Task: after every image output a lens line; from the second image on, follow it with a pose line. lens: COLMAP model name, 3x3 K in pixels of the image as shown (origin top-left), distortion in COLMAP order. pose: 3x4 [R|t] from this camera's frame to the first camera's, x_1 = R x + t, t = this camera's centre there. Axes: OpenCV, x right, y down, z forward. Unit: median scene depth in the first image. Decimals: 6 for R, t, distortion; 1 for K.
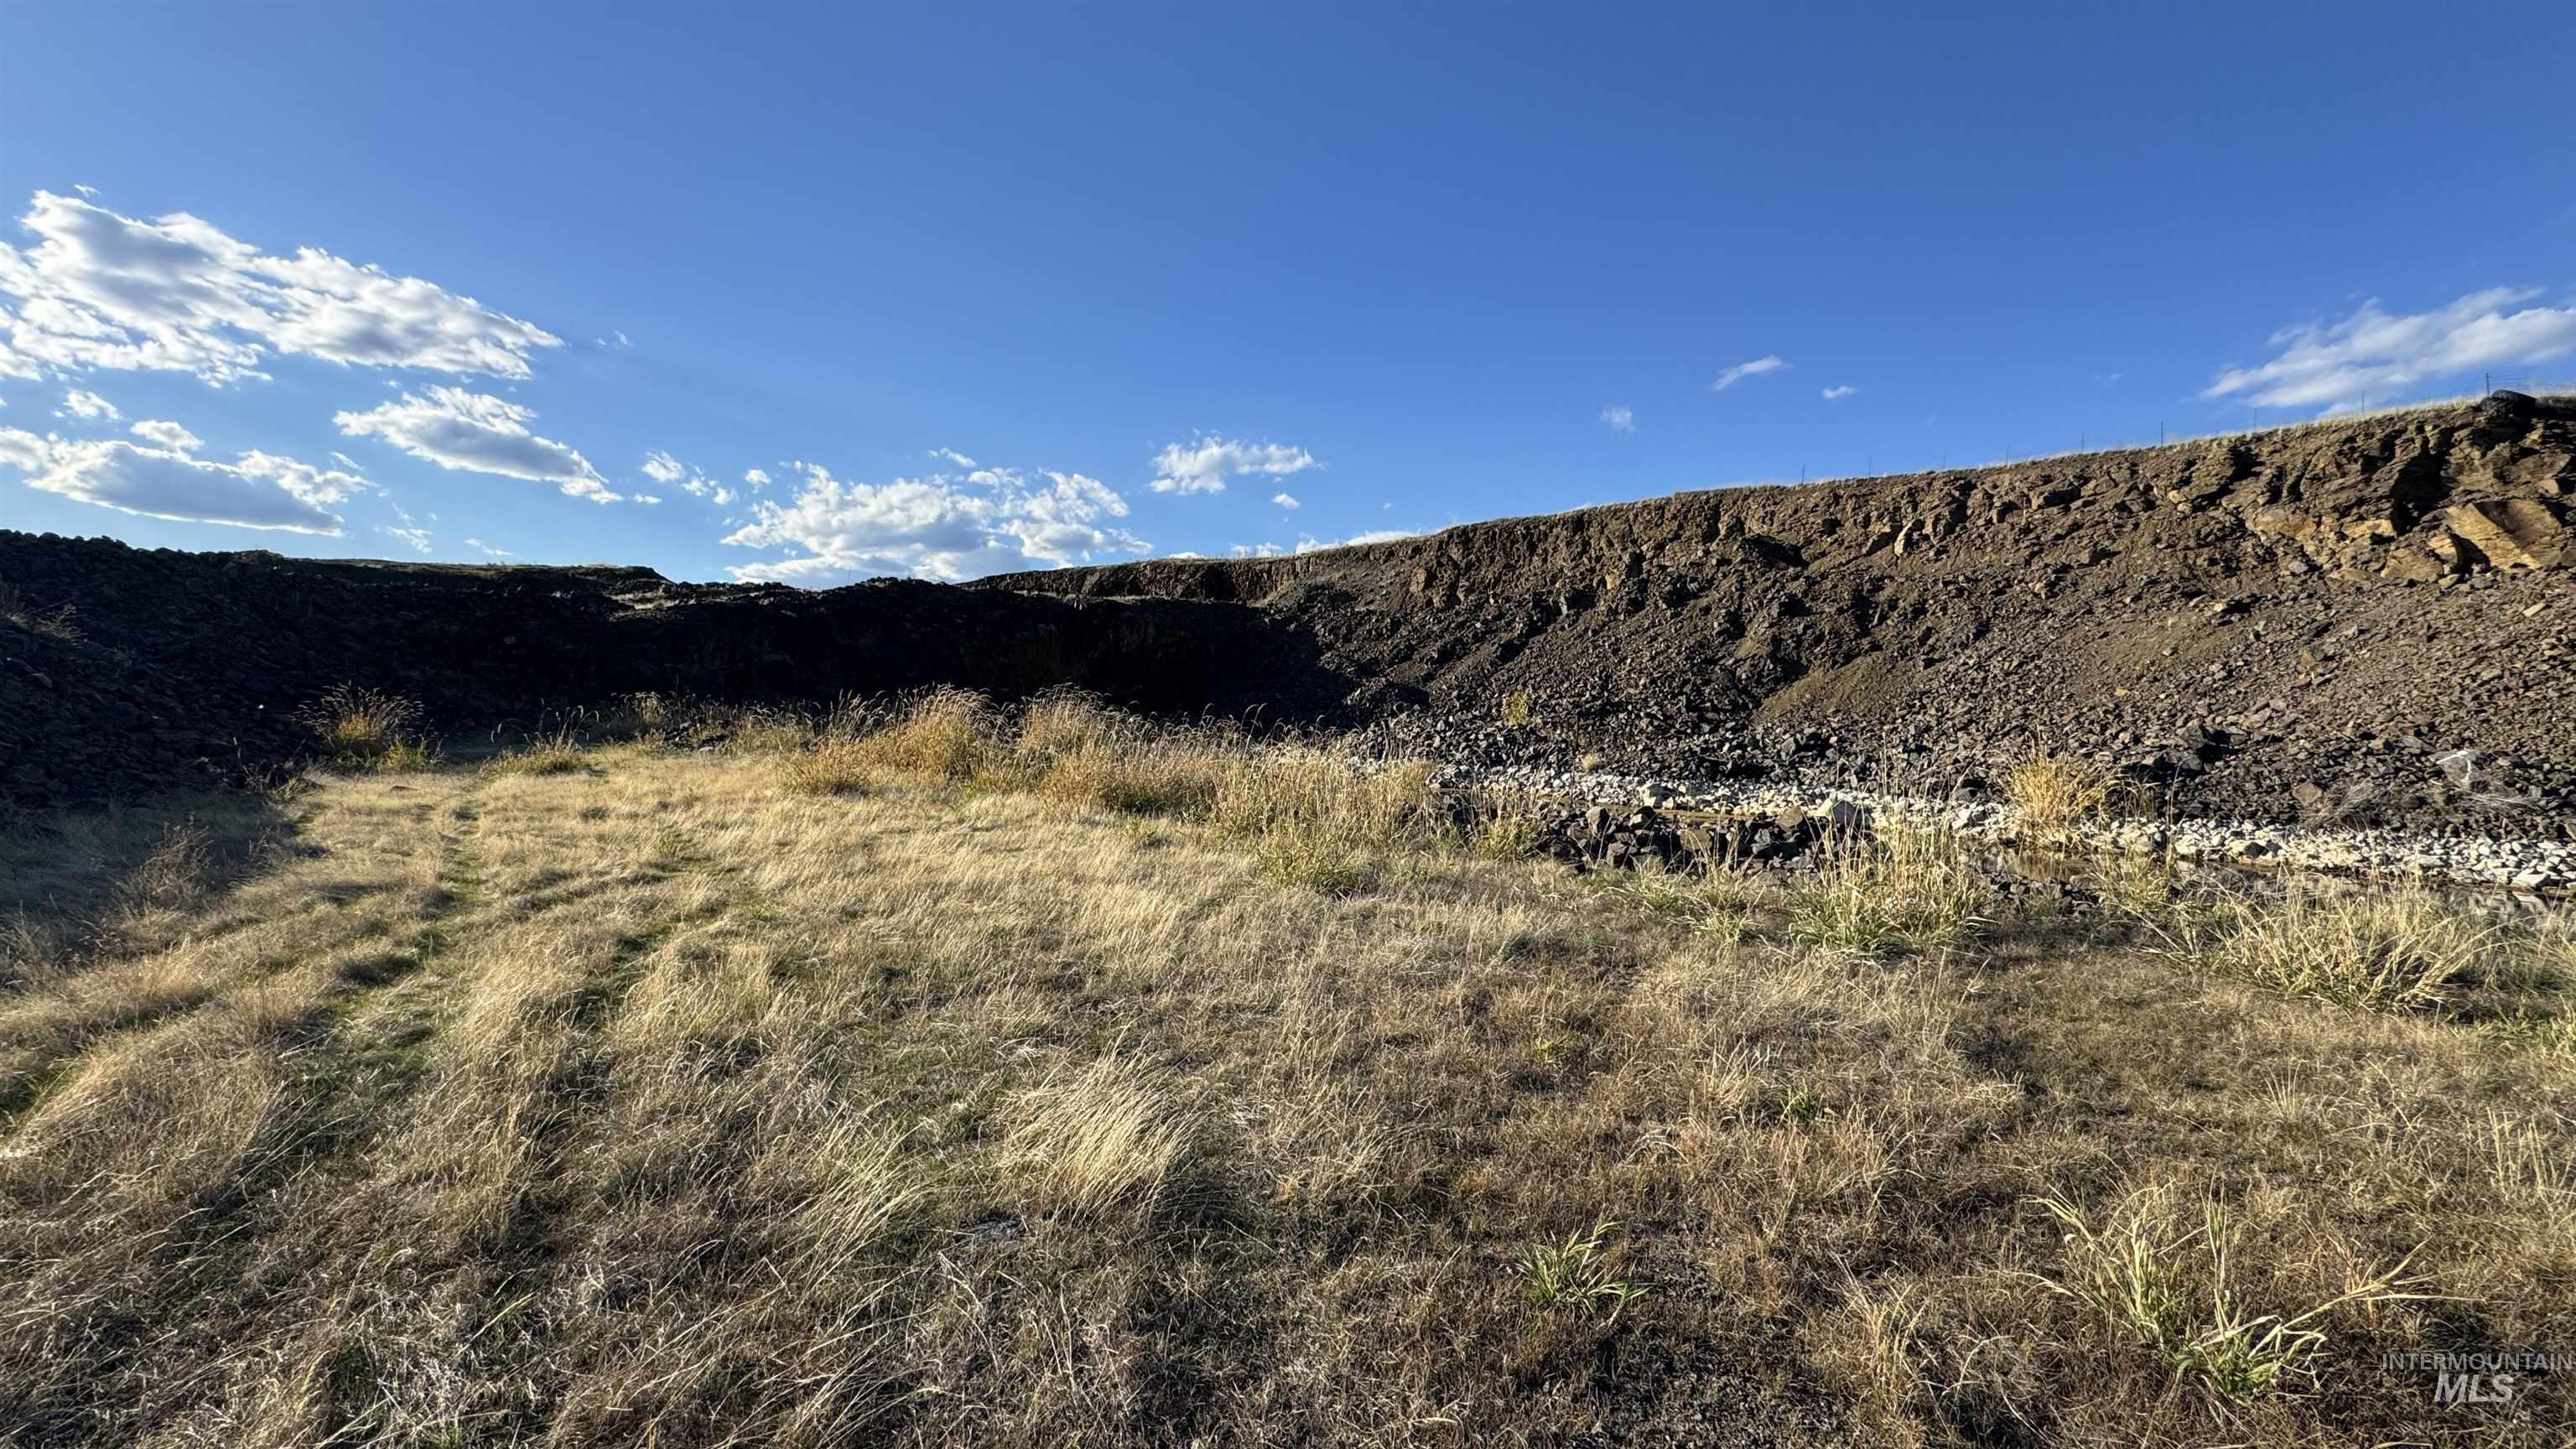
lens RADIAL K [[1036.3, 0, 1287.2], [0, 1036.3, 727.1], [0, 0, 1]] dist [-0.001374, 0.000407]
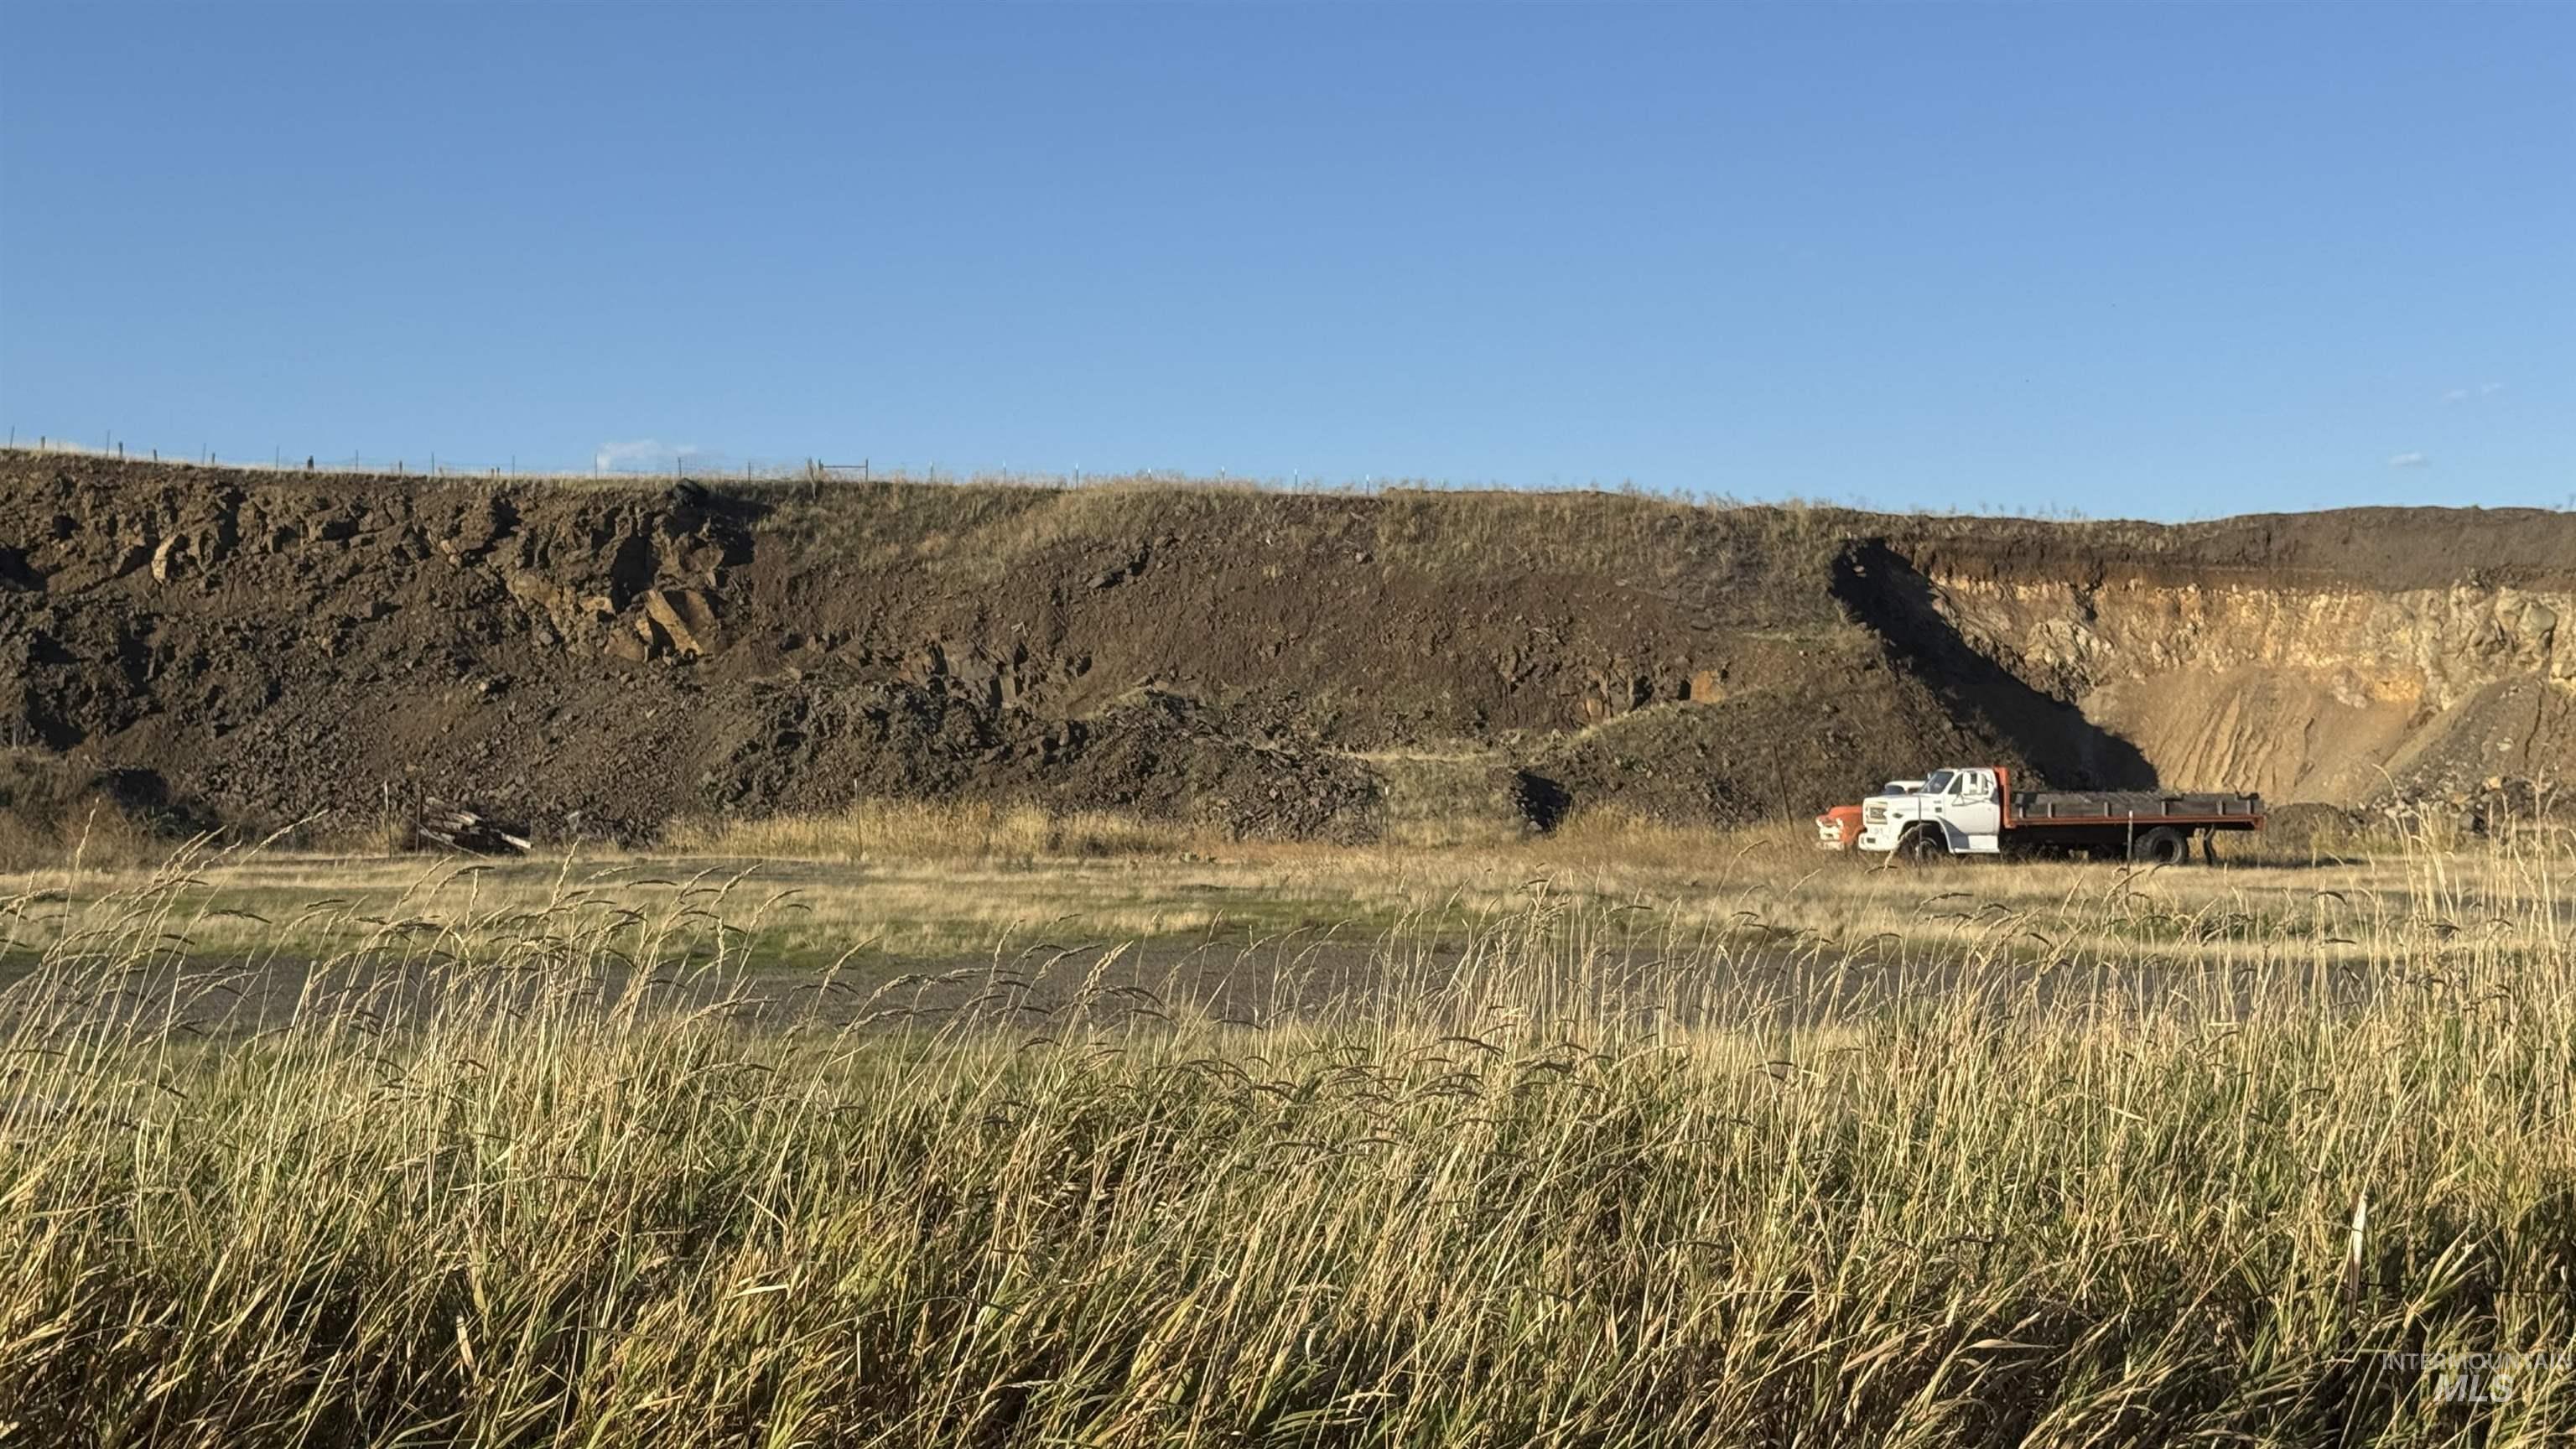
lens RADIAL K [[3561.9, 0, 1289.7], [0, 3561.9, 729.1], [0, 0, 1]] dist [0.093874, 0.000000]
pose [[0.589376, -0.002768, 0.807854, -1.273653], [0.023376, 0.999634, -0.013629, -0.002758], [-0.807521, 0.026917, 0.589225, -1.476767]]
